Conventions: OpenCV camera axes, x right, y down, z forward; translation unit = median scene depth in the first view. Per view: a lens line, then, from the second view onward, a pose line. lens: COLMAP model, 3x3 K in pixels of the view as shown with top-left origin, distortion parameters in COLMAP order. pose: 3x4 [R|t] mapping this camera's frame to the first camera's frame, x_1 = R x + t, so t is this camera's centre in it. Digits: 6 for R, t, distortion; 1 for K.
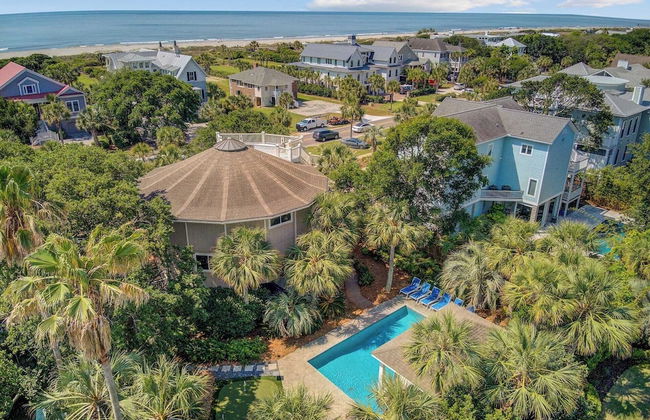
lens RADIAL K [[464.4, 0, 322.7], [0, 464.4, 216.3], [0, 0, 1]] dist [0.139931, -0.264100]
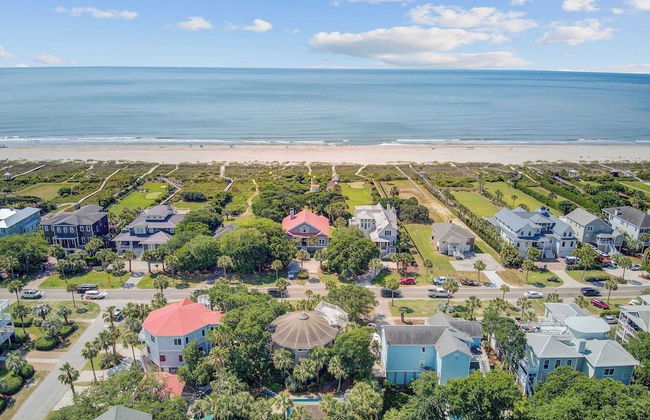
lens RADIAL K [[464.4, 0, 322.7], [0, 464.4, 216.3], [0, 0, 1]] dist [0.139931, -0.264100]
pose [[0.763933, 0.193859, -0.615488, 1.480539], [-0.258396, 0.965898, -0.016490, -0.702056], [0.591302, 0.171637, 0.787974, -1.241430]]
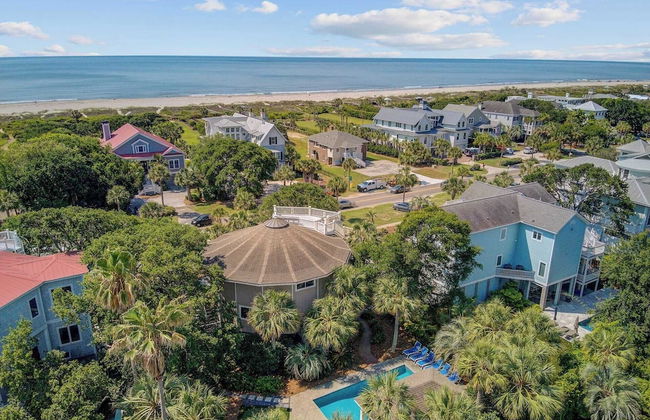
lens RADIAL K [[464.4, 0, 322.7], [0, 464.4, 216.3], [0, 0, 1]] dist [0.139931, -0.264100]
pose [[0.982457, 0.060067, -0.176551, 0.155119], [-0.074999, 0.994037, -0.079154, -0.074257], [0.170743, 0.091006, 0.981104, -0.250956]]
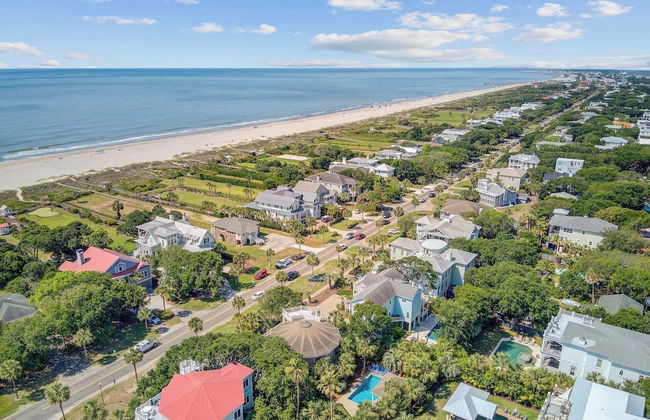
lens RADIAL K [[464.2, 0, 325.3], [0, 464.2, 222.6], [0, 0, 1]] dist [0.082962, 0.003741]
pose [[0.969026, -0.081825, 0.233011, -0.658411], [0.102002, 0.991886, -0.075880, -0.512894], [-0.224911, 0.097298, 0.969509, -1.717829]]
